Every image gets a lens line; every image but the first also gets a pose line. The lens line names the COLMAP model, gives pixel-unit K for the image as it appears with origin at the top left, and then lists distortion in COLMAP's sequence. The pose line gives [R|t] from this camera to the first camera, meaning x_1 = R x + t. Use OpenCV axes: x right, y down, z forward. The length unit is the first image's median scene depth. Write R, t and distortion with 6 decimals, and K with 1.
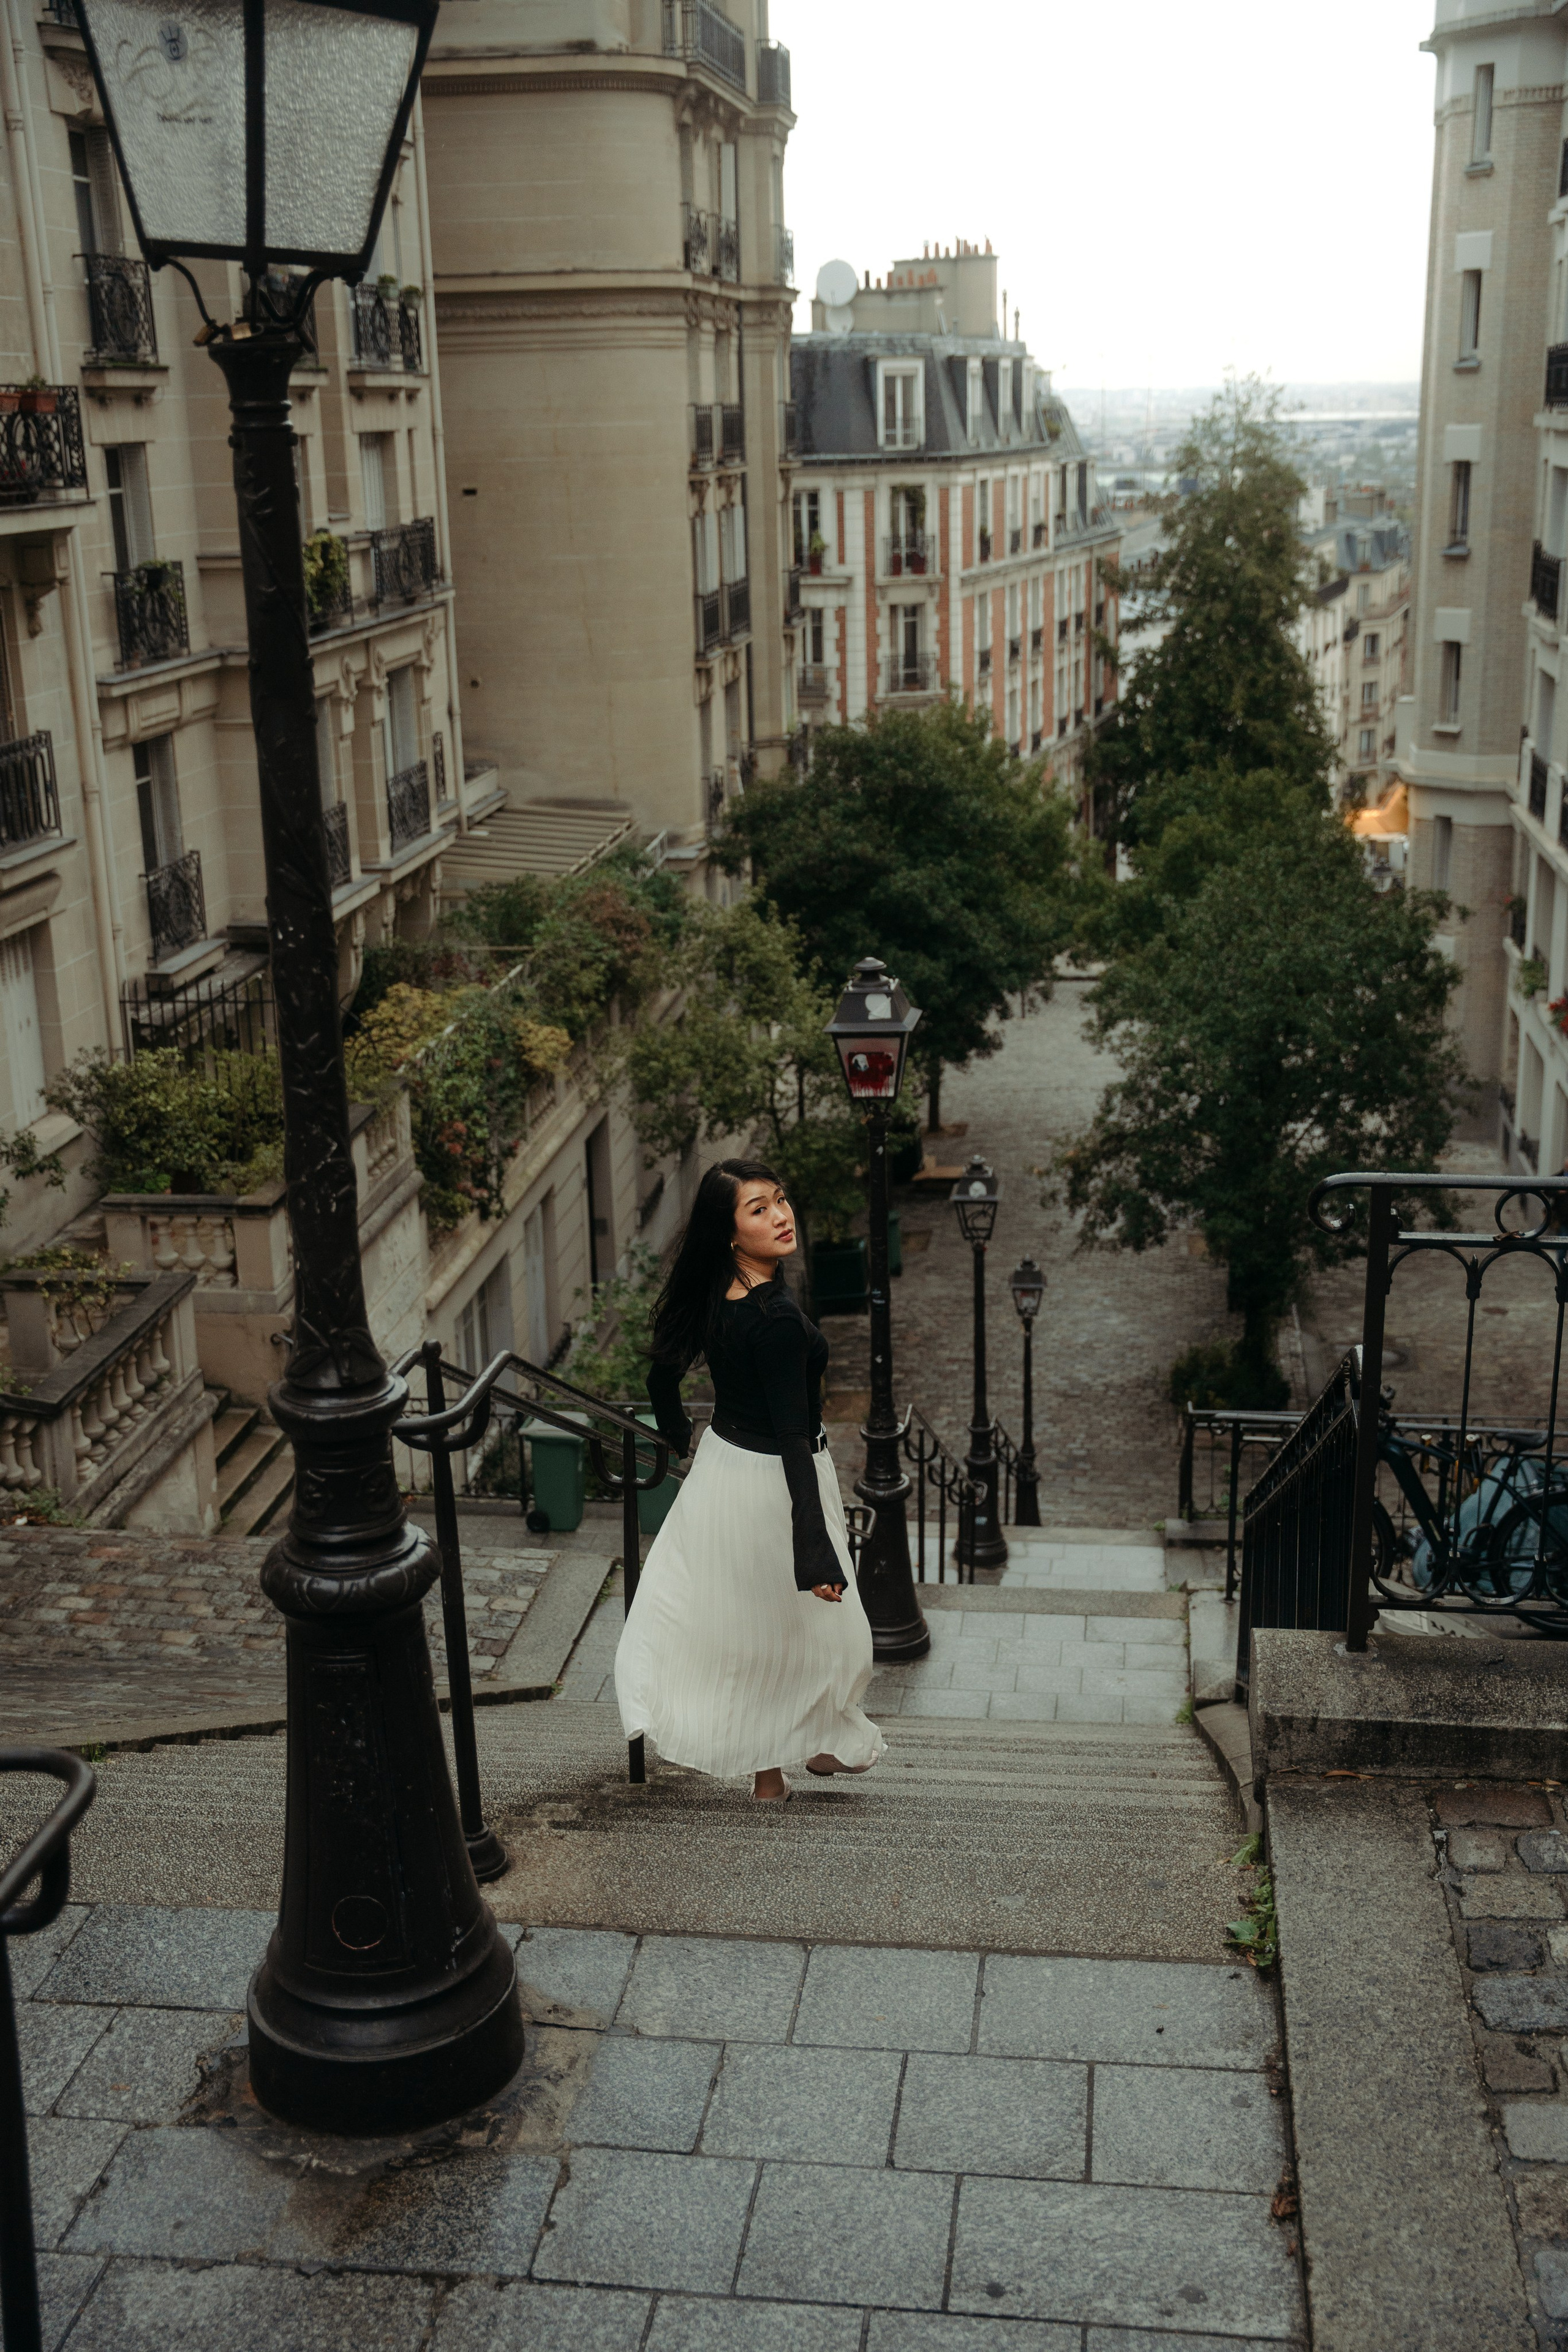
lens RADIAL K [[2565.6, 0, 779.4], [0, 2565.6, 1165.4], [0, 0, 1]] dist [0.041735, 0.000000]
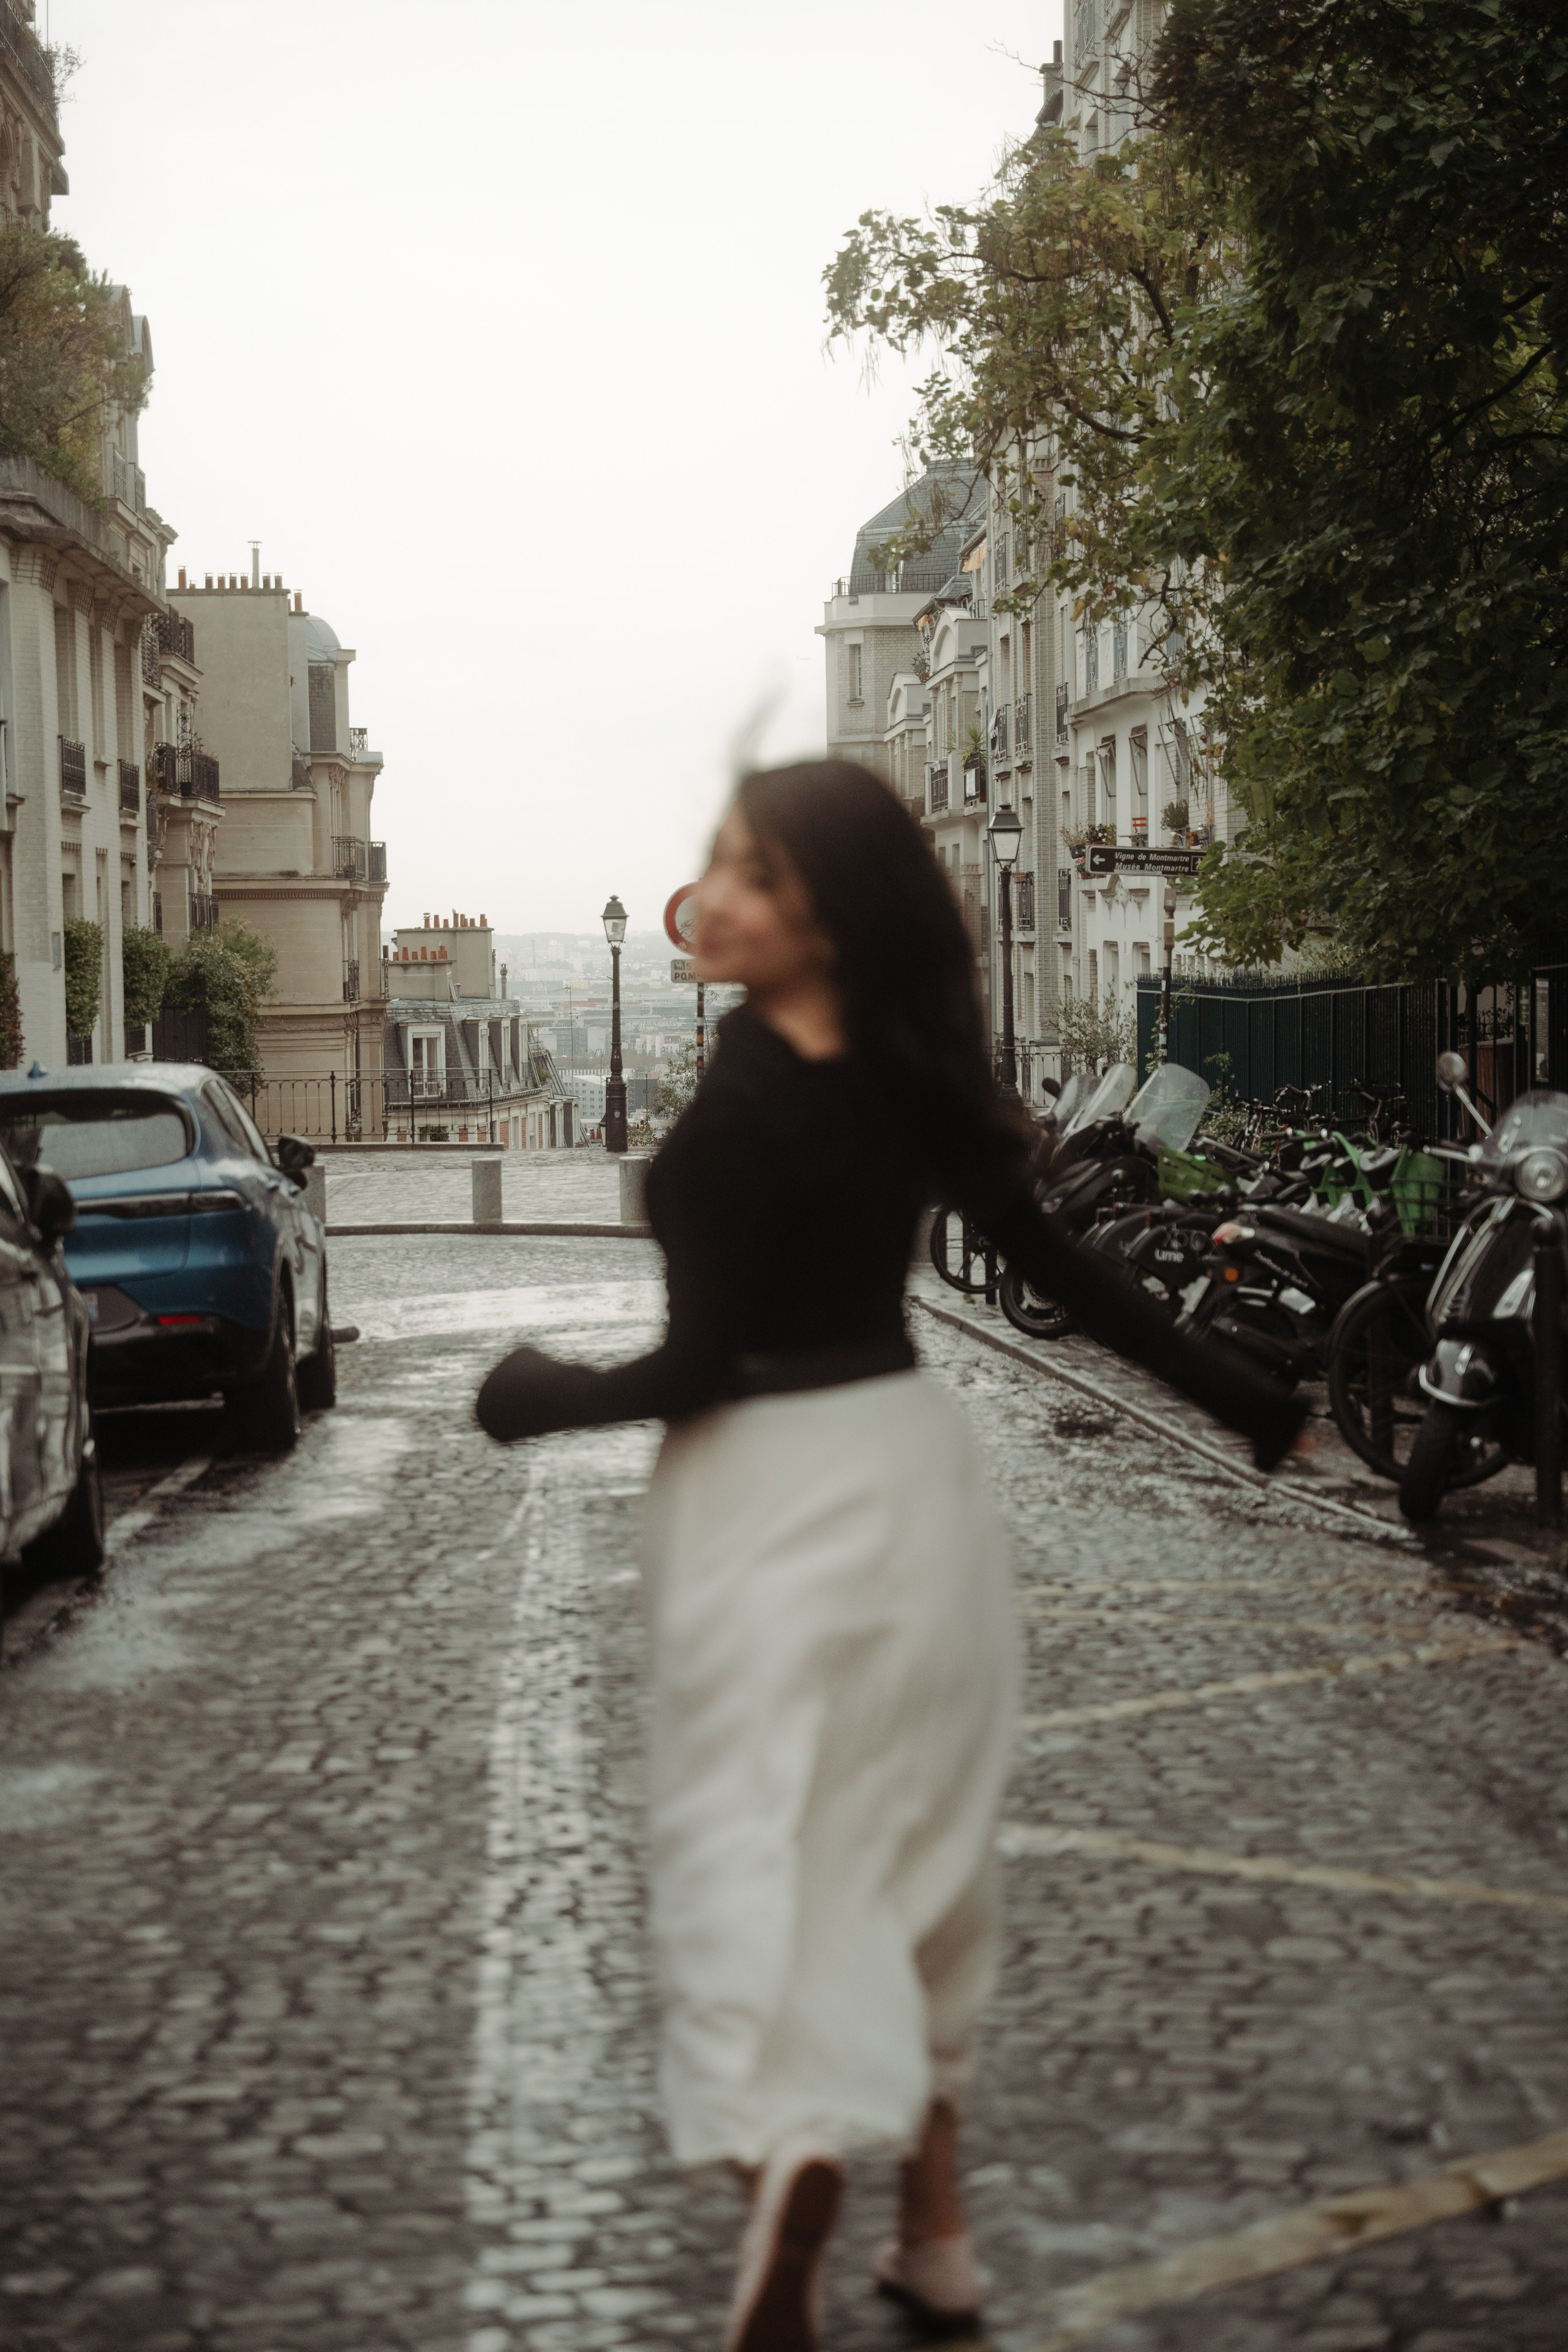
lens RADIAL K [[4687.0, 0, 794.9], [0, 4687.0, 1174.4], [0, 0, 1]] dist [0.235760, 0.000000]
pose [[0.982909, 0.001709, 0.184084, -0.184344], [0.041678, 0.971928, -0.231559, 0.263700], [-0.179312, 0.235274, 0.955245, -1.086655]]
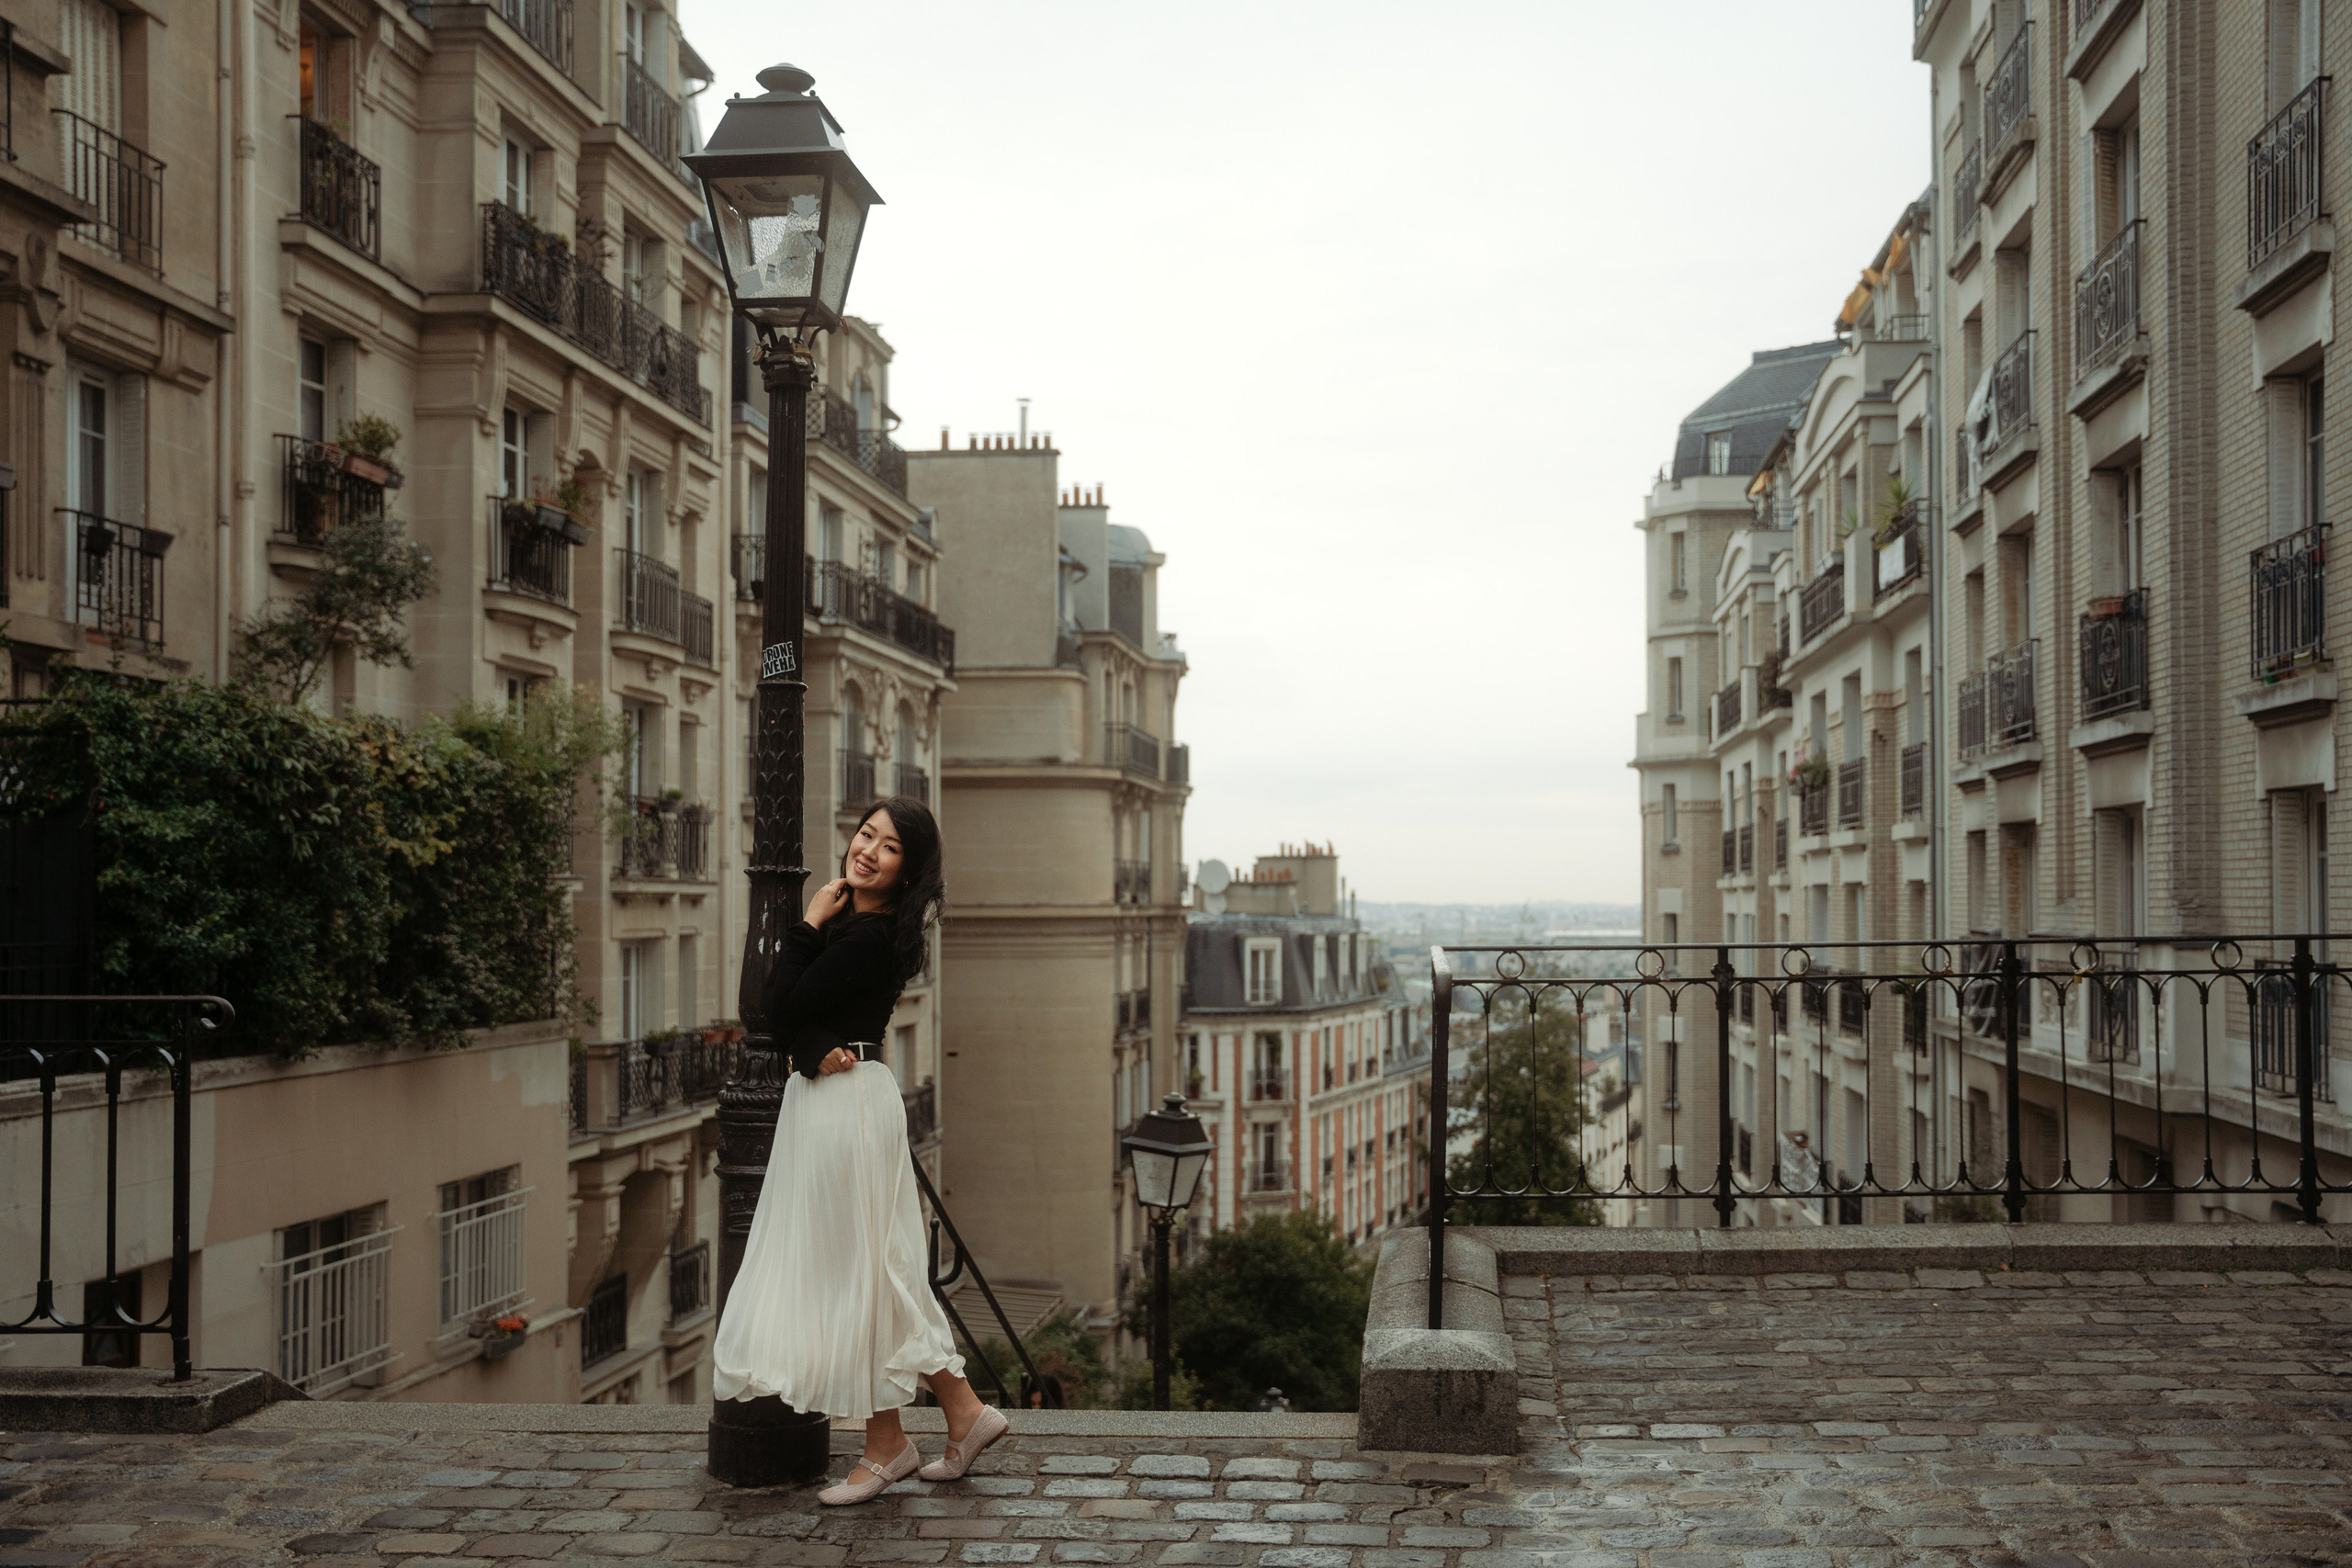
lens RADIAL K [[2416.8, 0, 1364.6], [0, 2416.8, 864.0], [0, 0, 1]] dist [-0.061962, 0.000000]
pose [[0.995494, 0.025479, 0.091337, -0.014168], [0.003187, 0.953692, -0.300768, 0.017559], [-0.094771, 0.299704, 0.949313, -0.169783]]
